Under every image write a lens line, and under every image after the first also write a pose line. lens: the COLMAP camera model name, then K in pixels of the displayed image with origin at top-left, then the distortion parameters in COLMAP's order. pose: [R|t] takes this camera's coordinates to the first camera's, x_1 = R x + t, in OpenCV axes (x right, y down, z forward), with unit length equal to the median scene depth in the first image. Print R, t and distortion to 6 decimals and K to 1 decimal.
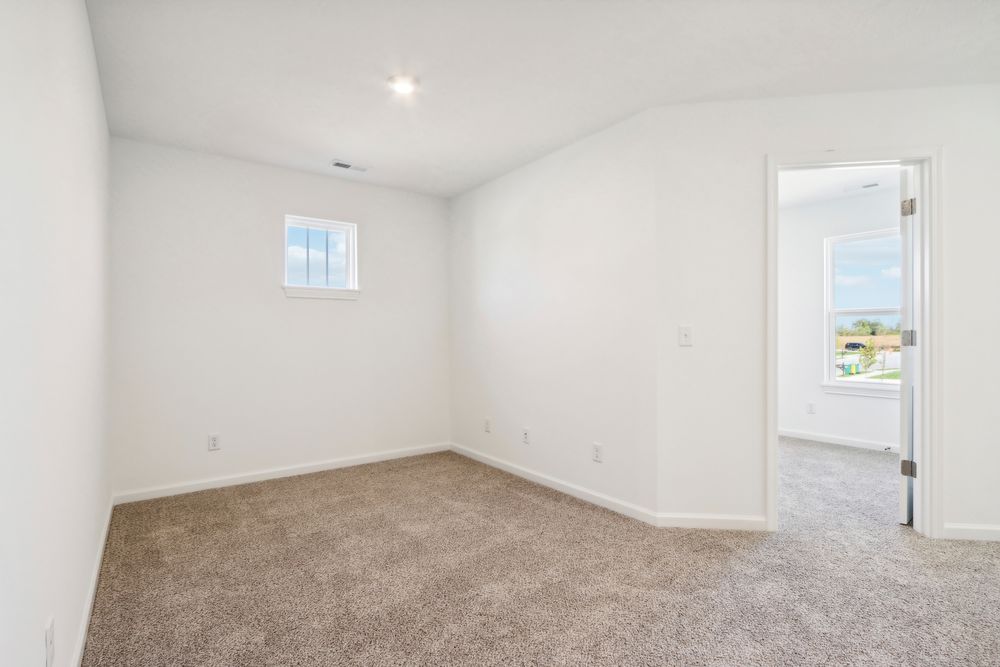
lens RADIAL K [[472.9, 0, 493.9], [0, 472.9, 337.8], [0, 0, 1]] dist [-0.018314, 0.002952]
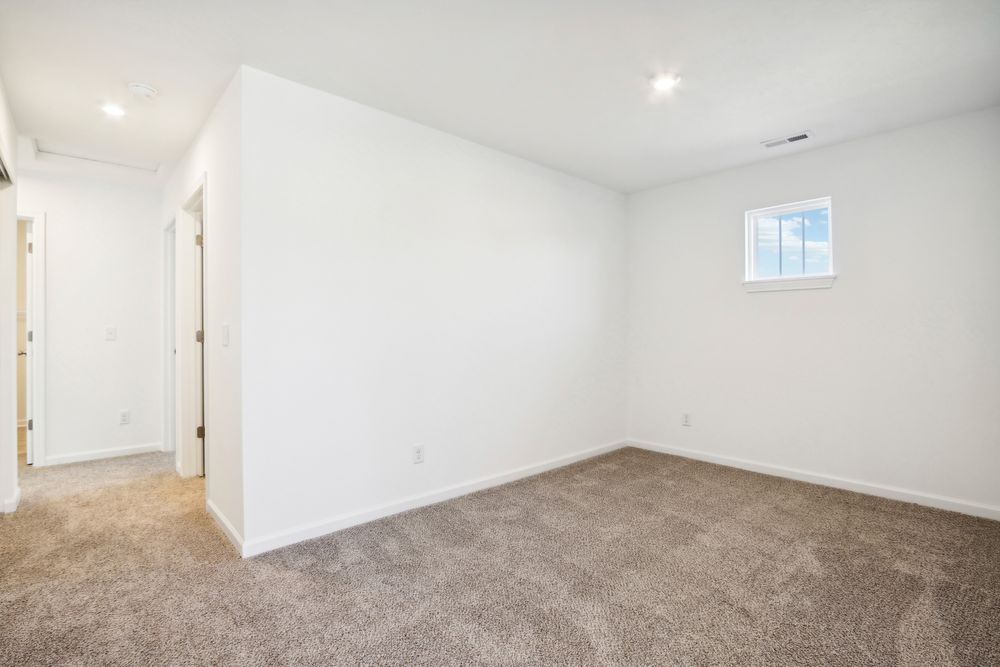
lens RADIAL K [[472.9, 0, 493.5], [0, 472.9, 329.8], [0, 0, 1]] dist [-0.018314, 0.002952]
pose [[0.093348, 0.000435, -0.995633, 0.579293], [-0.000507, 1.000000, 0.000389, -0.006969], [0.995633, 0.000469, 0.093348, 0.407460]]
